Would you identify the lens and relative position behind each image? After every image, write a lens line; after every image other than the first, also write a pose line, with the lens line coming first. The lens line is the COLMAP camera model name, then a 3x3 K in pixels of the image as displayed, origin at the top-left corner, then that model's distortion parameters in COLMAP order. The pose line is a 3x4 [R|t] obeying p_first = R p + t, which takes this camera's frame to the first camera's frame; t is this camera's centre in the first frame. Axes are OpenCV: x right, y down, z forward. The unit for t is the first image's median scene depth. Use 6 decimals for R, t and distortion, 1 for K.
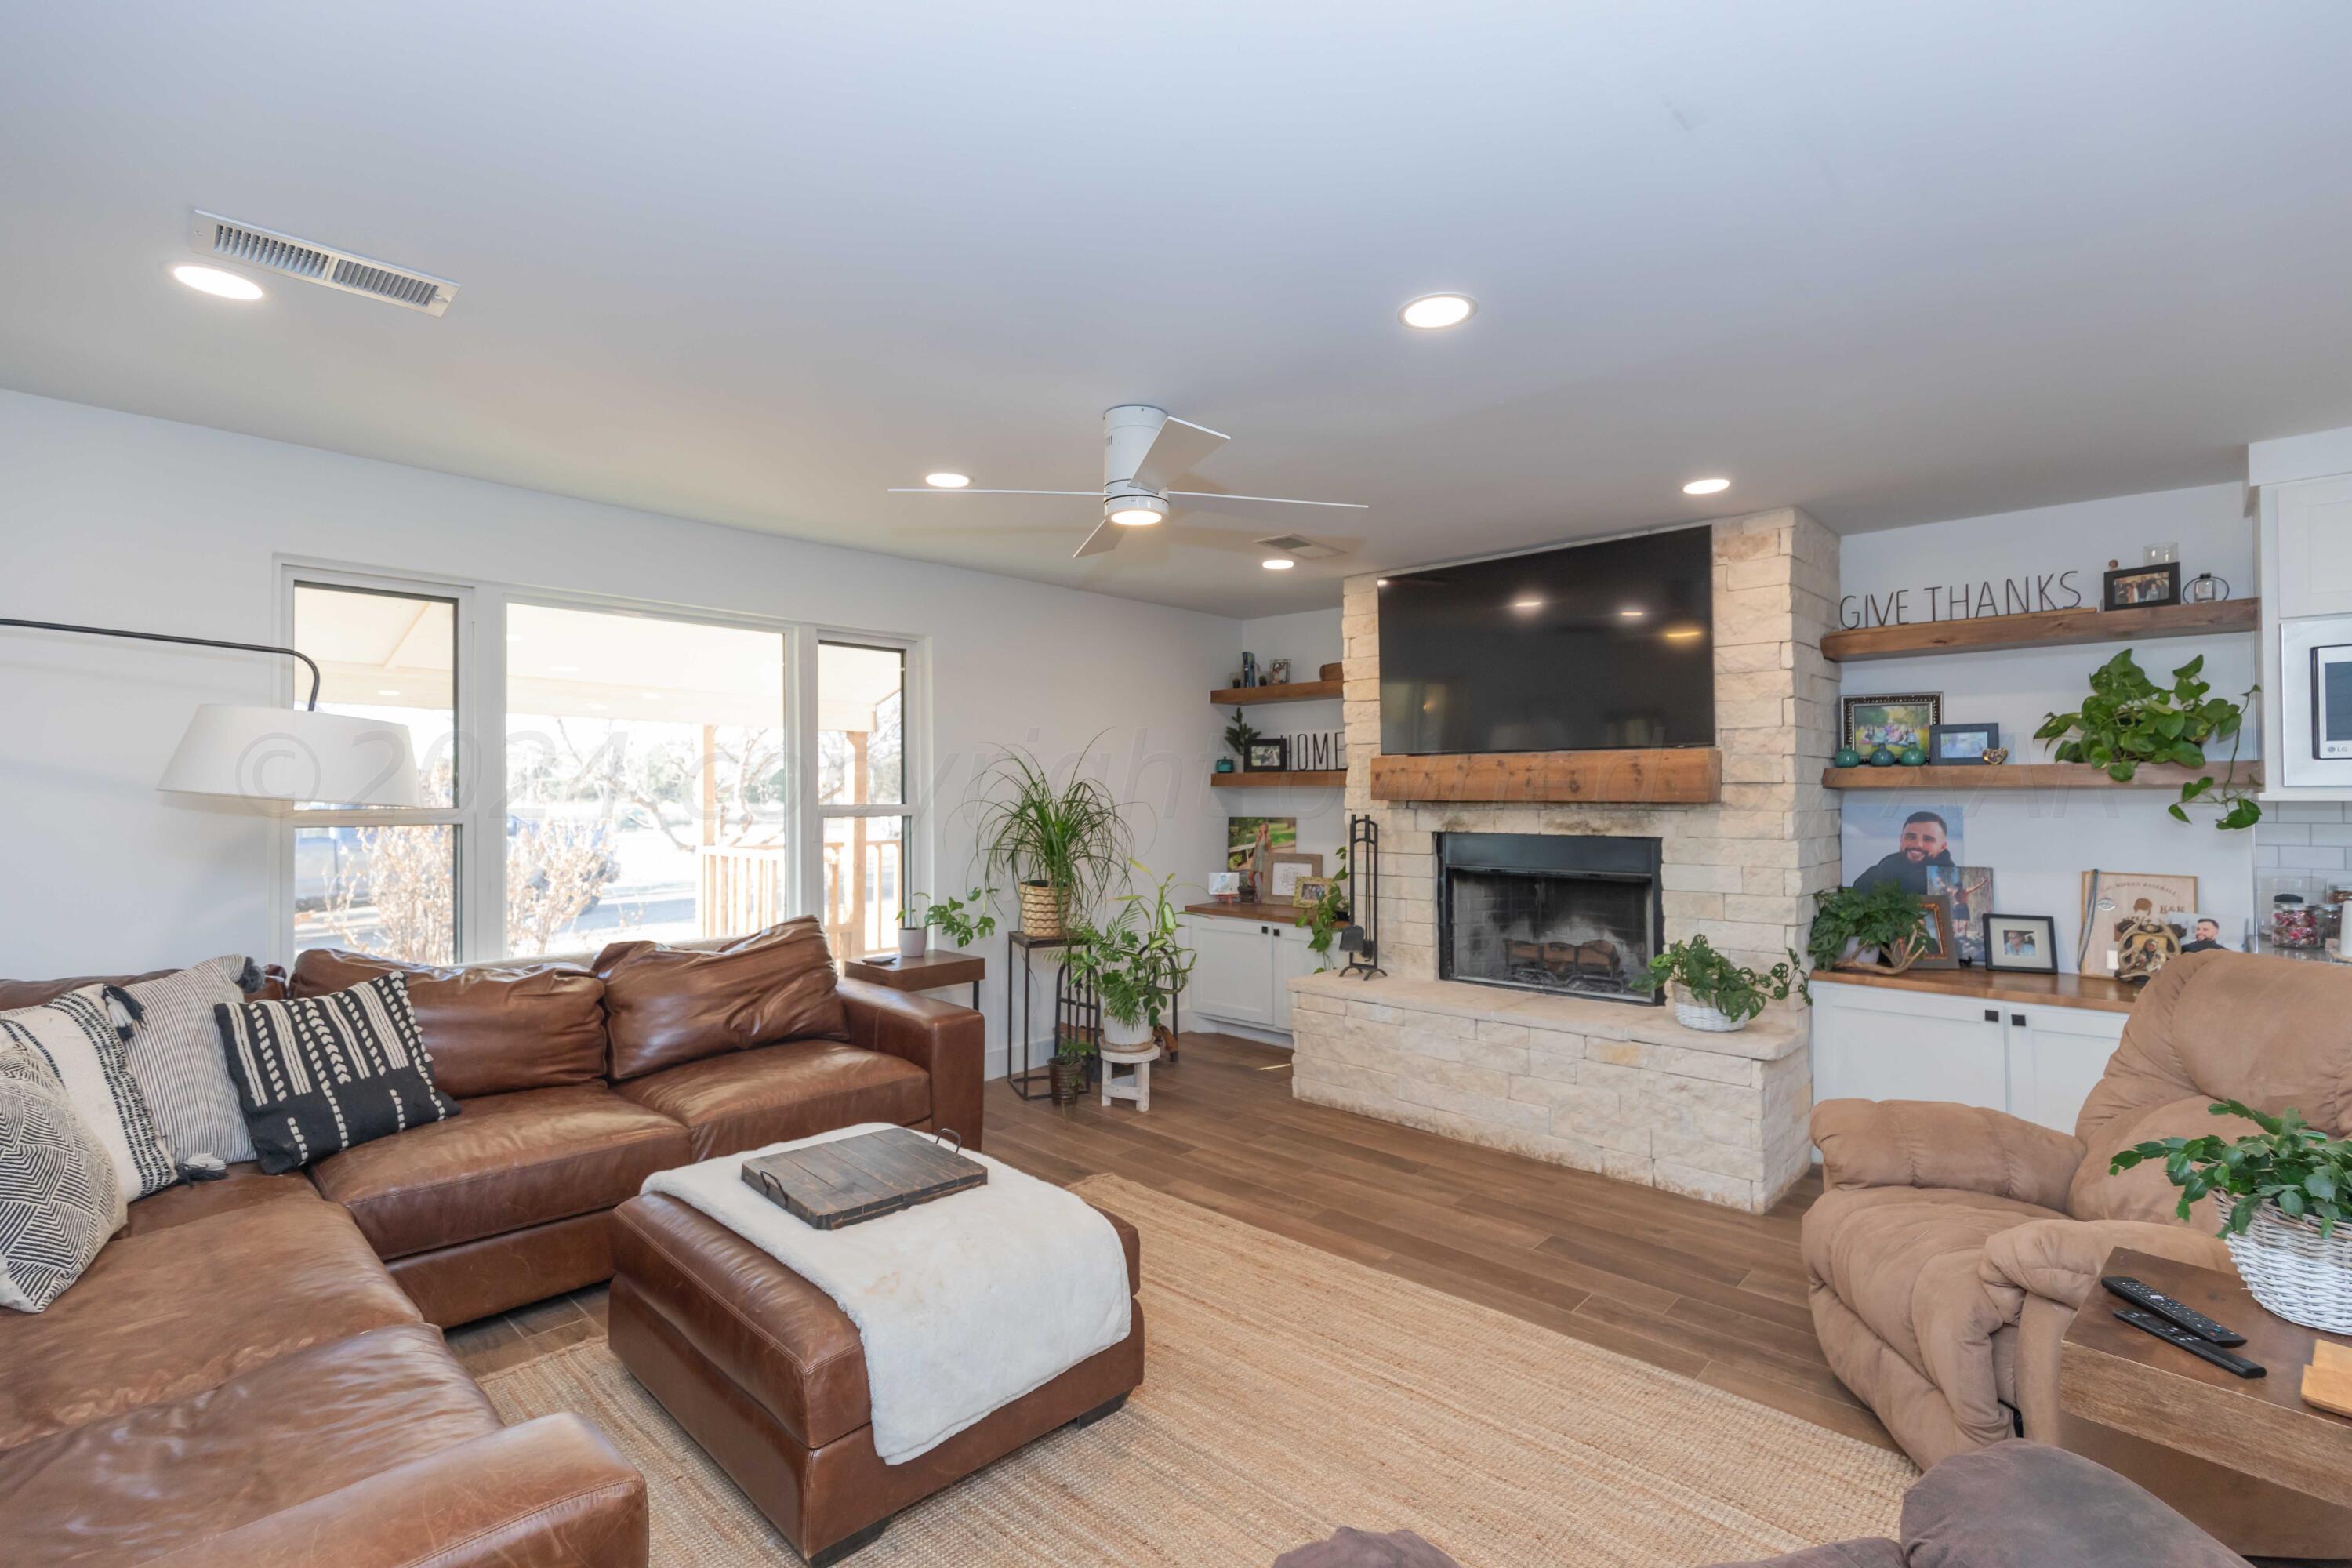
lens RADIAL K [[1088.7, 0, 1214.5], [0, 1088.7, 768.9], [0, 0, 1]] dist [0.000074, -0.000394]
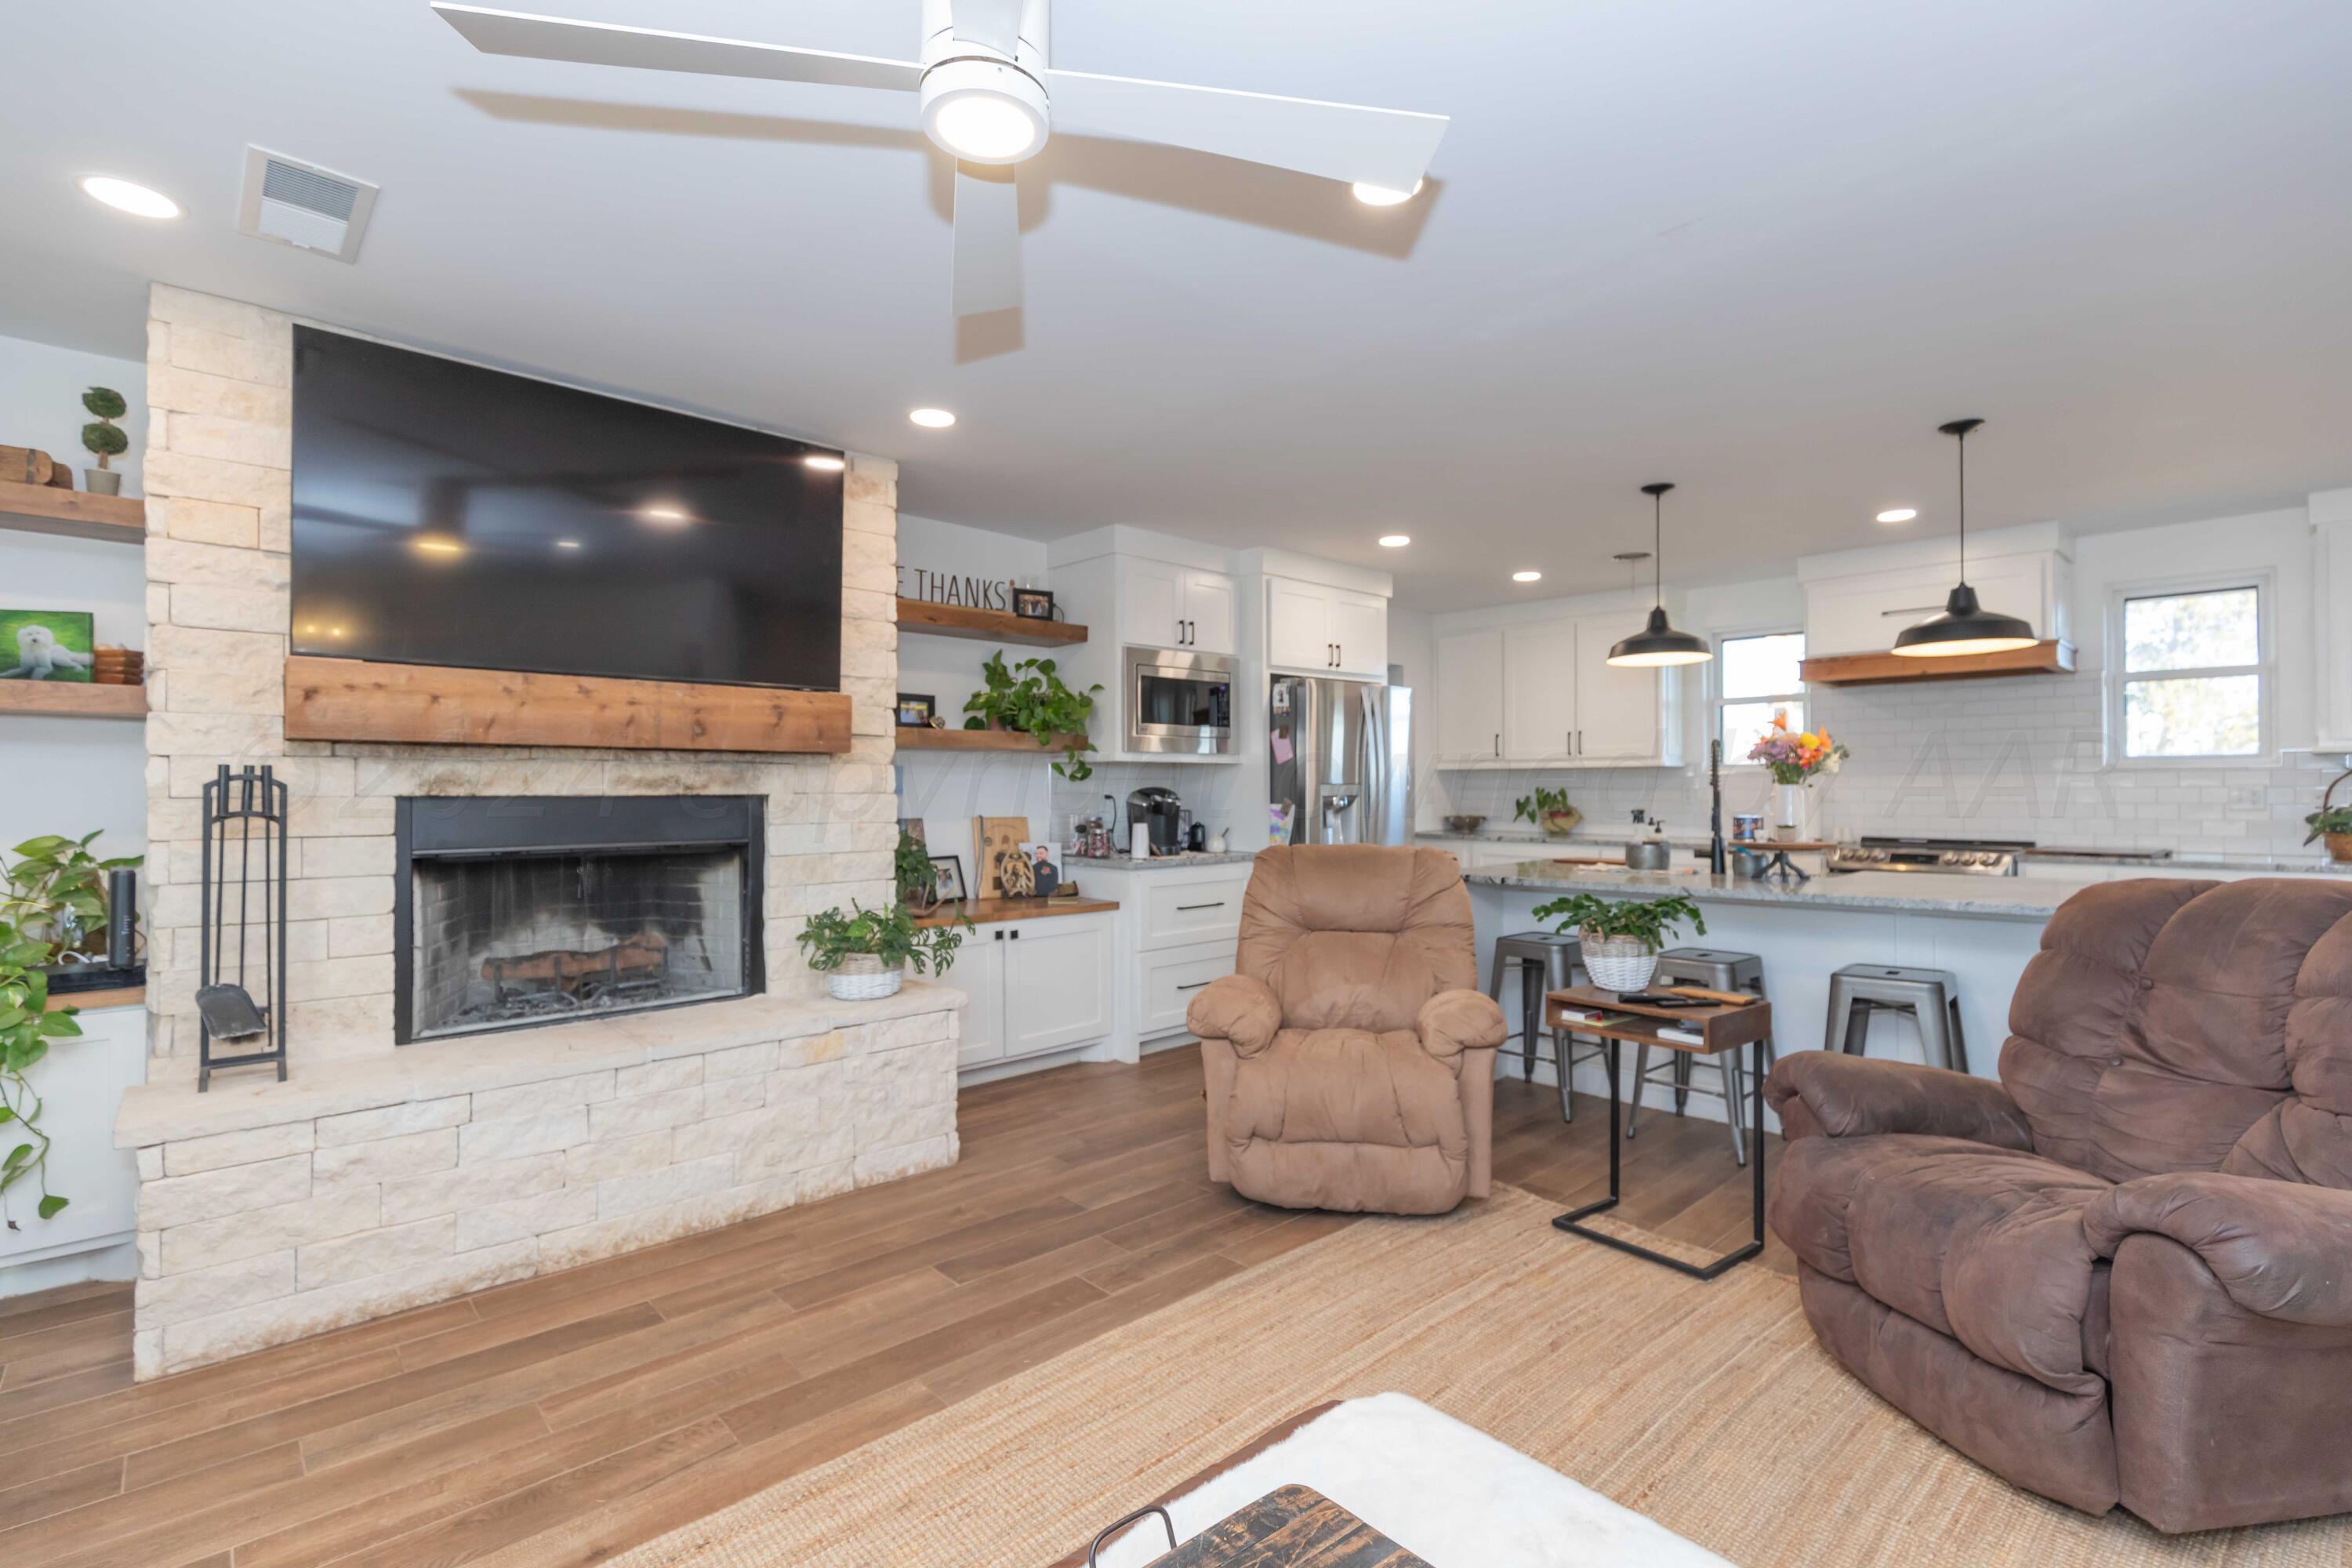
lens RADIAL K [[1044.3, 0, 1194.4], [0, 1044.3, 781.3], [0, 0, 1]] dist [0.003606, -0.002196]
pose [[0.081839, 0.009126, 0.996604, -0.387096], [-0.020967, 0.999753, -0.007433, 0.053051], [-0.996425, -0.020287, 0.082010, 0.620532]]
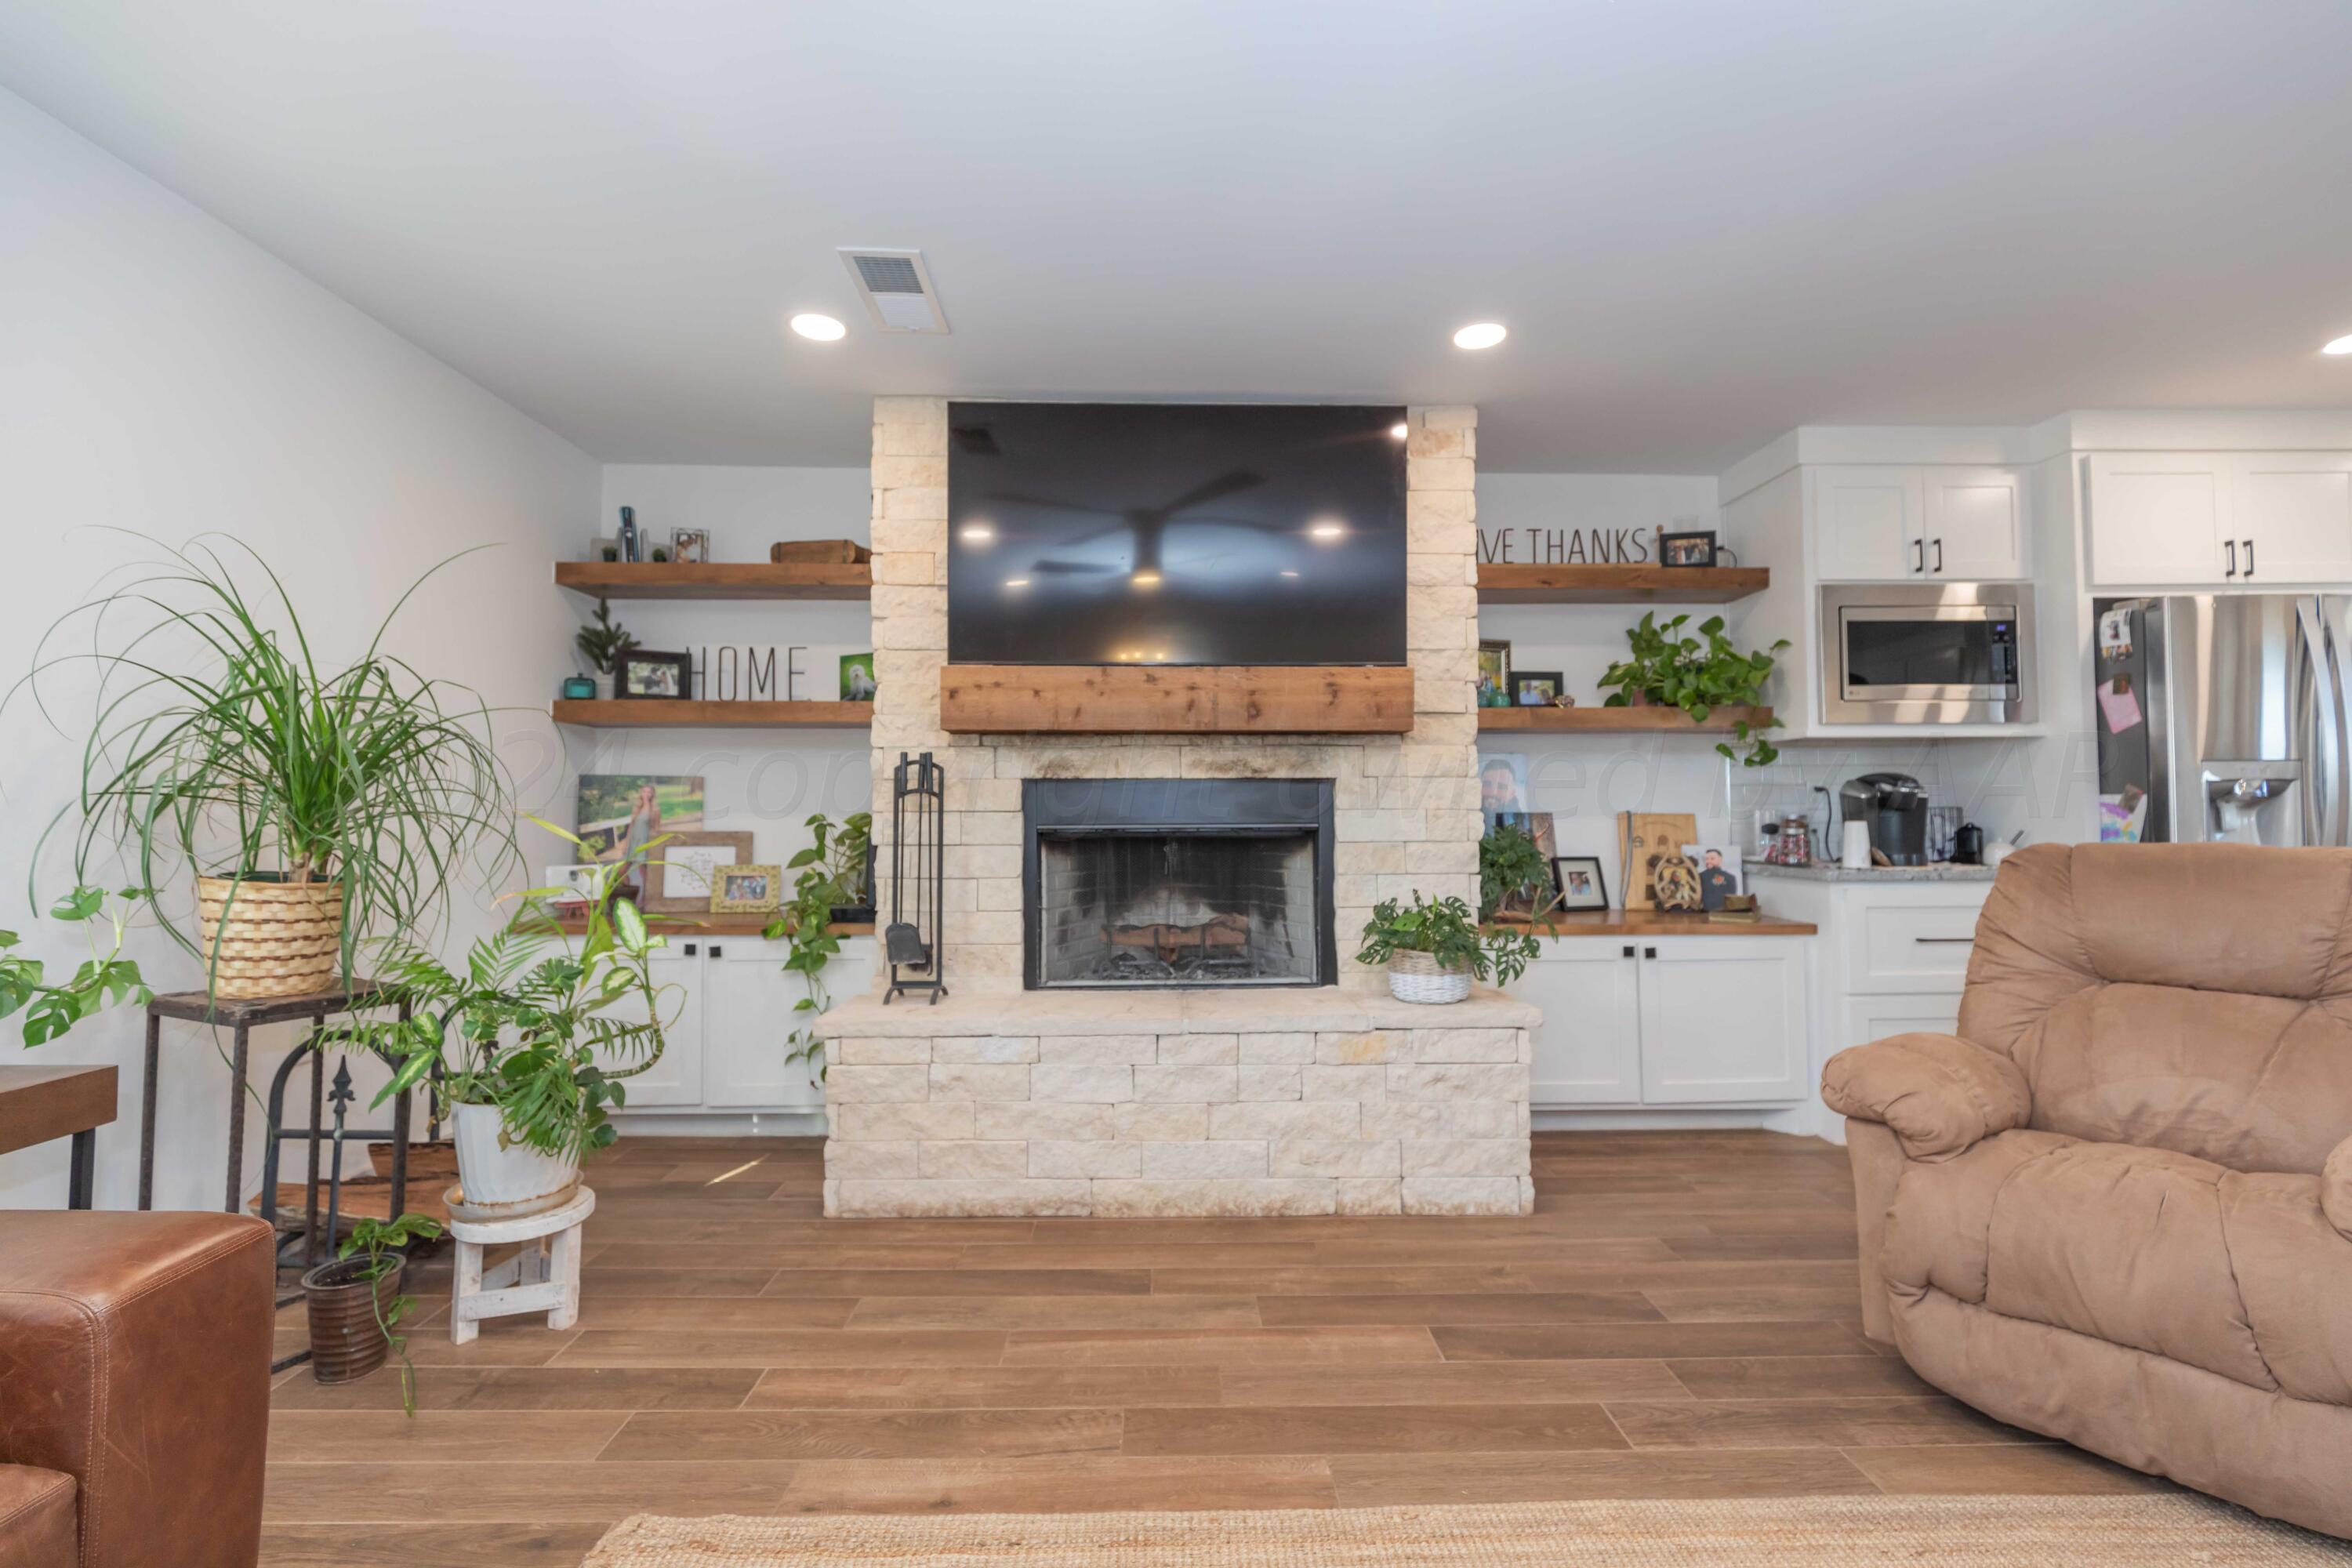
lens RADIAL K [[1044.3, 0, 1195.1], [0, 1044.3, 777.0], [0, 0, 1]] dist [0.003606, -0.002196]
pose [[0.725827, 0.023995, 0.687458, -0.212200], [-0.011712, 0.999678, -0.022527, 0.083524], [-0.687777, 0.008299, 0.725874, 0.518337]]
